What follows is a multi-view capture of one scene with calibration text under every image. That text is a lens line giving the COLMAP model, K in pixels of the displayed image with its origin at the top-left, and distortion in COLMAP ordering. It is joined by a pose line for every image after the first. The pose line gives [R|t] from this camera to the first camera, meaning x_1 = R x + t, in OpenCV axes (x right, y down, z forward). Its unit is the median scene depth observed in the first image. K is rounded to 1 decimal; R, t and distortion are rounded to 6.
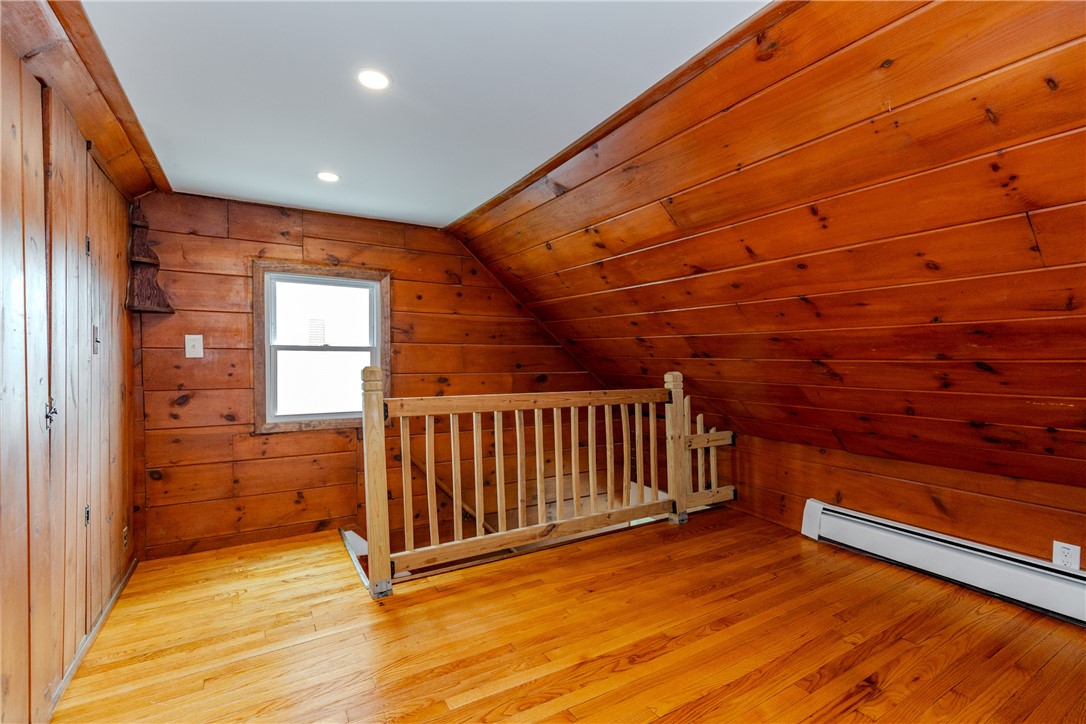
lens RADIAL K [[487.4, 0, 547.3], [0, 487.4, 364.5], [0, 0, 1]] dist [0.003610, -0.000874]
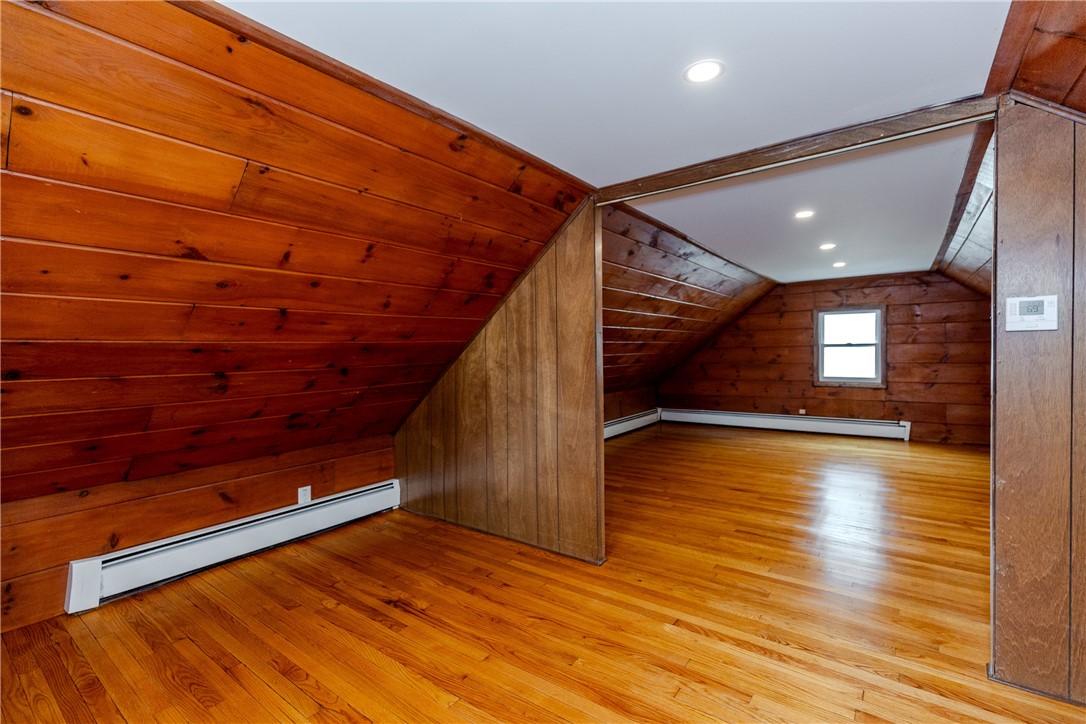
lens RADIAL K [[485.2, 0, 546.6], [0, 485.2, 359.8], [0, 0, 1]] dist [0.002886, 0.000333]
pose [[-0.386500, -0.013792, 0.922186, -0.520624], [0.030416, 0.999154, 0.027690, -0.039329], [-0.921788, 0.038751, -0.385753, 0.747792]]
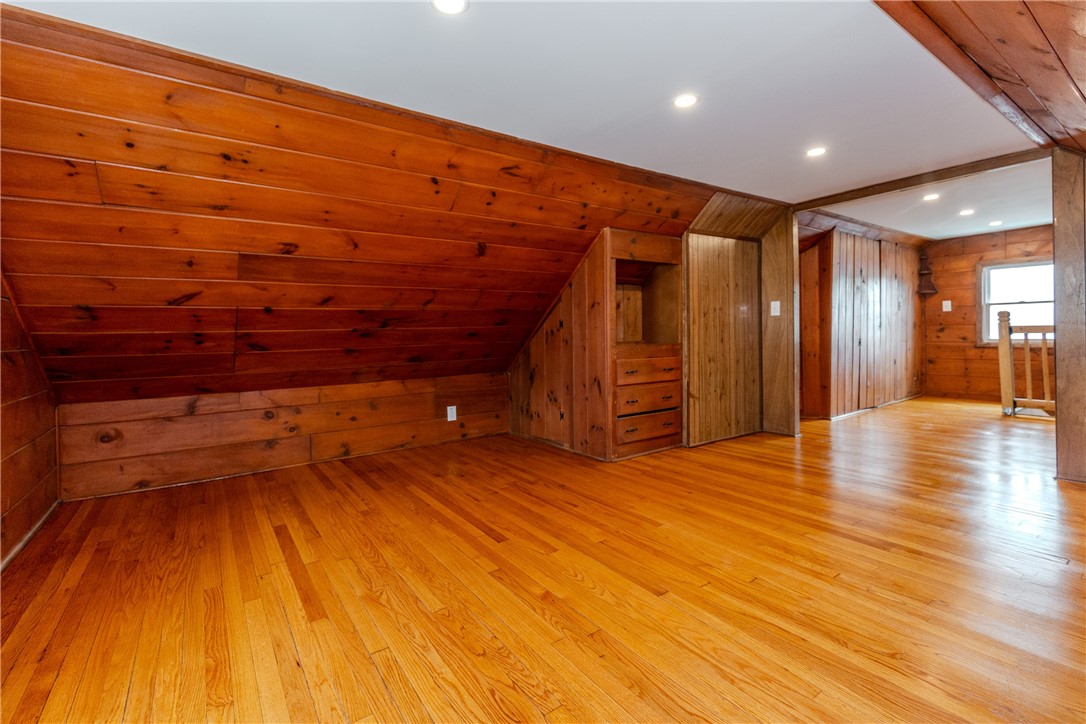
lens RADIAL K [[484.7, 0, 542.5], [0, 484.7, 350.6], [0, 0, 1]] dist [0.002099, -0.003660]
pose [[0.074400, 0.034322, -0.996638, 1.617508], [0.011317, 0.999314, 0.035259, 0.080790], [0.997164, -0.013902, 0.073961, -1.212038]]
